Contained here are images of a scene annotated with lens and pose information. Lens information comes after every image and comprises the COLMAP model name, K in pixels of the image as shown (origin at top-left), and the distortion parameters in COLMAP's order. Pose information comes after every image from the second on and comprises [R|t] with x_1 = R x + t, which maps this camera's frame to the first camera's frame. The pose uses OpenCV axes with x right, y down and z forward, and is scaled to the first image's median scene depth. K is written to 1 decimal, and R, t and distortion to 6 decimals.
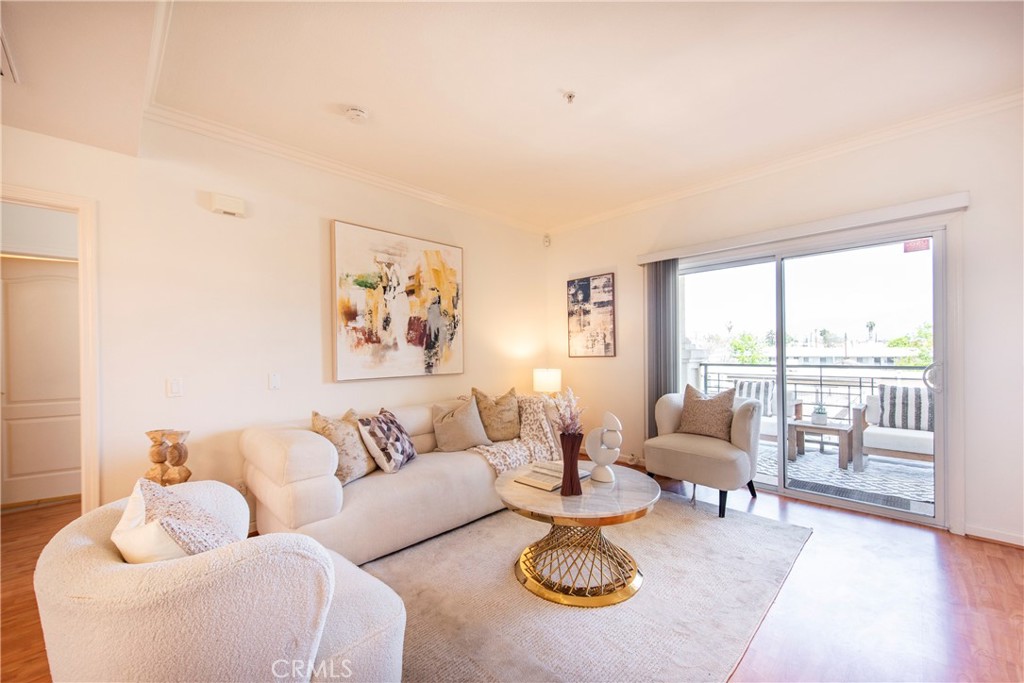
lens RADIAL K [[400.4, 0, 508.6], [0, 400.4, 348.9], [0, 0, 1]] dist [0.016230, -0.005188]
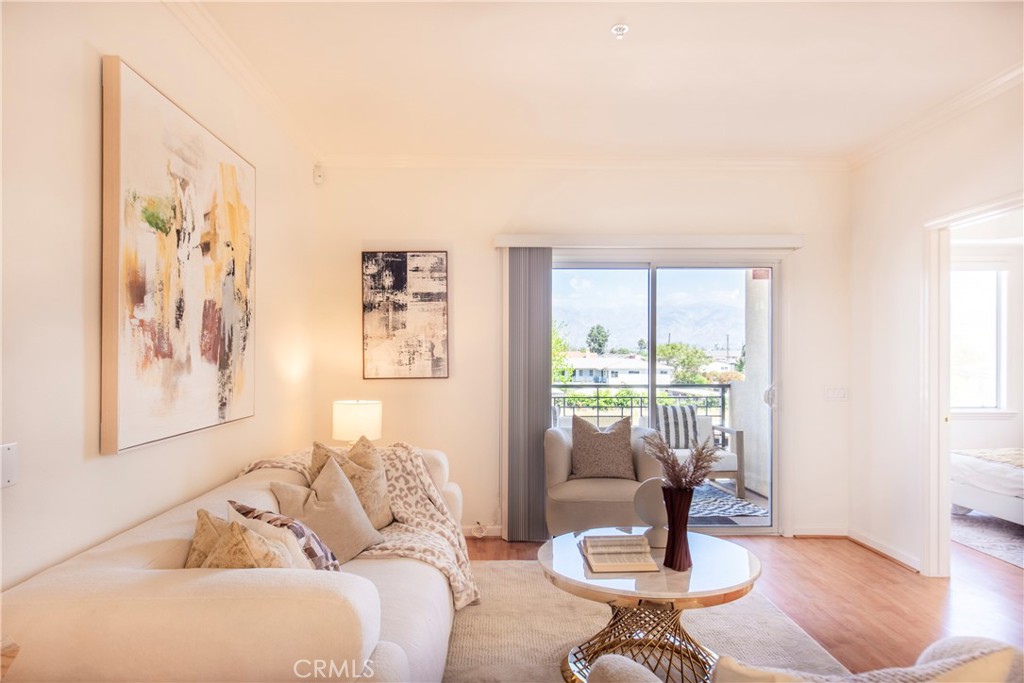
lens RADIAL K [[676.5, 0, 510.5], [0, 676.5, 345.0], [0, 0, 1]] dist [0.018412, -0.004529]
pose [[0.682100, 0.024460, 0.730850, -0.552592], [-0.013542, 0.999692, -0.020819, -0.015745], [-0.731134, 0.004304, 0.682221, 0.193578]]
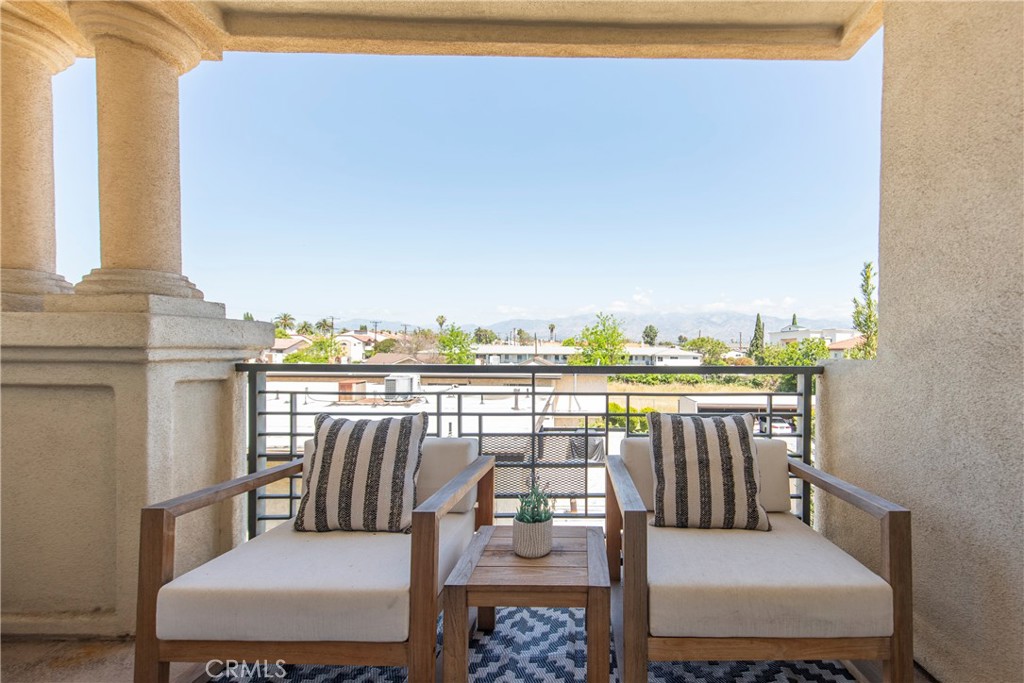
lens RADIAL K [[458.3, 0, 584.7], [0, 458.3, 356.0], [0, 0, 1]] dist [0.013035, -0.003407]
pose [[0.693465, 0.001467, 0.720489, 0.640740], [-0.018816, 0.999694, 0.016075, 0.029350], [-0.720245, -0.024704, 0.693280, 0.863103]]
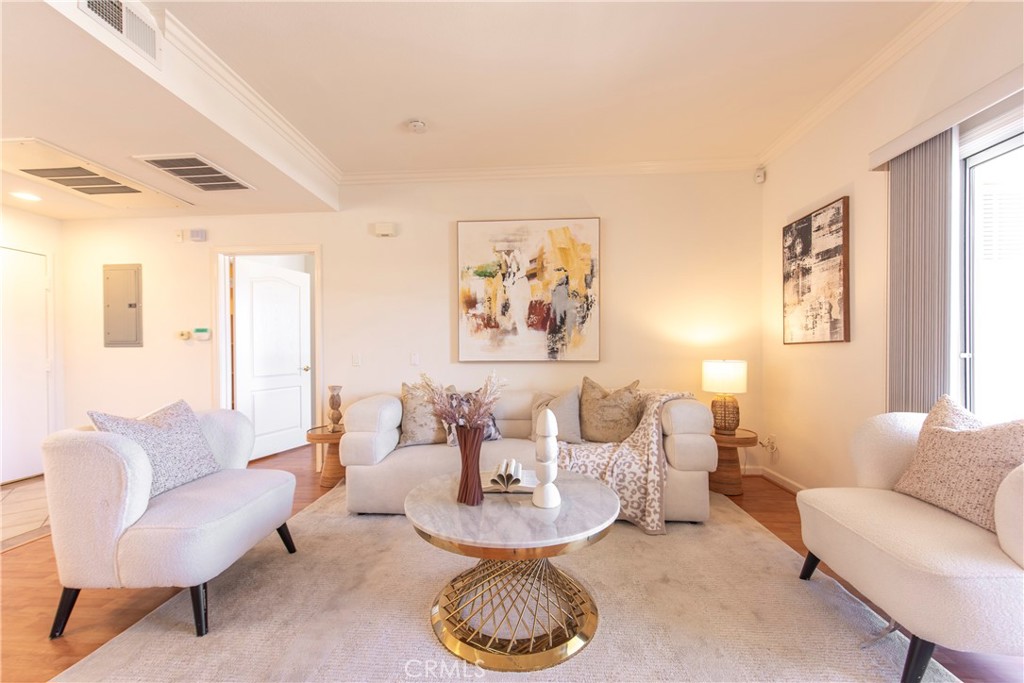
lens RADIAL K [[400.4, 0, 508.3], [0, 400.4, 349.2], [0, 0, 1]] dist [0.016230, -0.005188]
pose [[0.661522, 0.007582, -0.749887, 0.437559], [0.000898, 0.999940, 0.010902, 0.026801], [0.749925, -0.007885, 0.661476, 0.290086]]
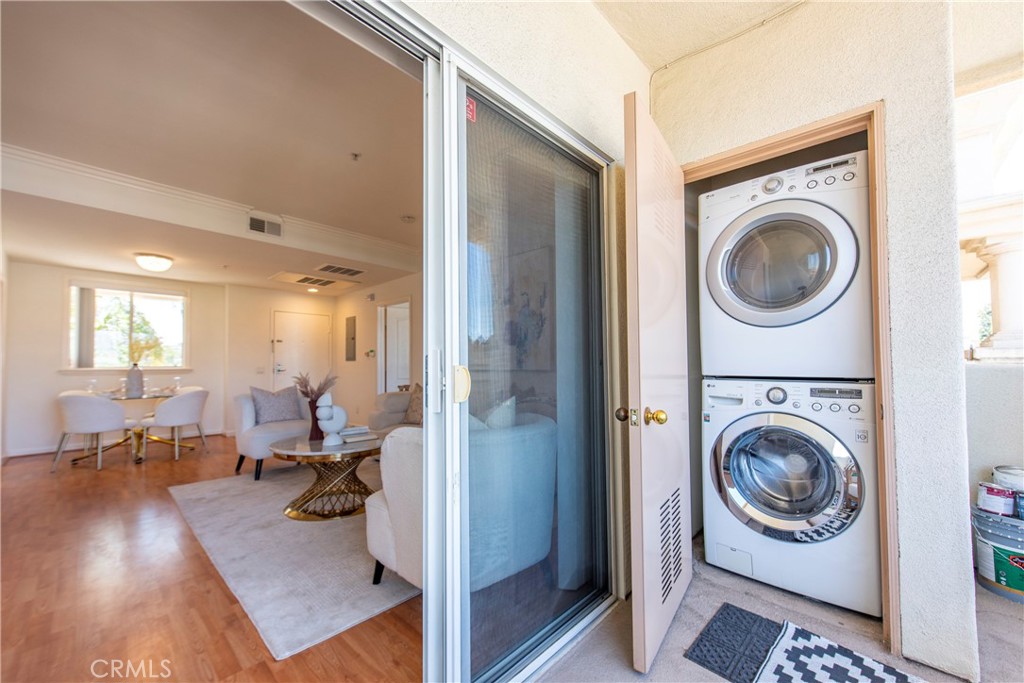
lens RADIAL K [[400.4, 0, 507.9], [0, 400.4, 353.1], [0, 0, 1]] dist [0.016230, -0.005188]
pose [[0.027485, -0.016963, -0.999478, 0.934553], [0.012036, 0.999789, -0.016637, 0.034822], [0.999550, -0.011573, 0.027684, 0.924365]]
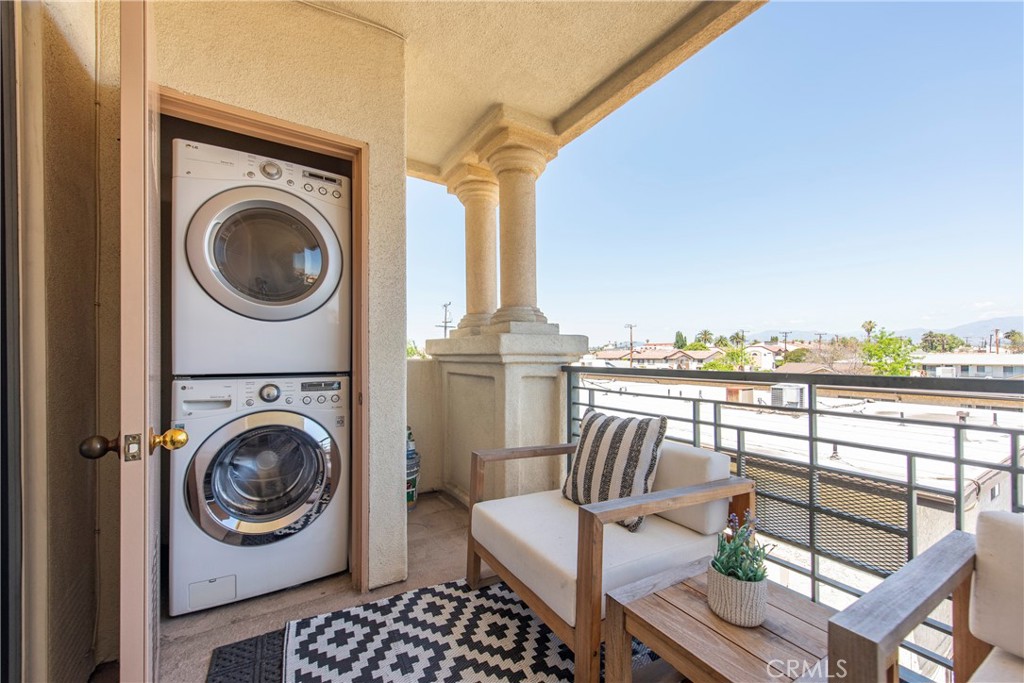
lens RADIAL K [[400.4, 0, 508.8], [0, 400.4, 354.1], [0, 0, 1]] dist [0.016230, -0.005188]
pose [[0.973355, 0.006711, -0.229205, 0.826736], [-0.006213, 0.999977, 0.002894, 0.034184], [0.229219, -0.001393, 0.973374, 0.872594]]
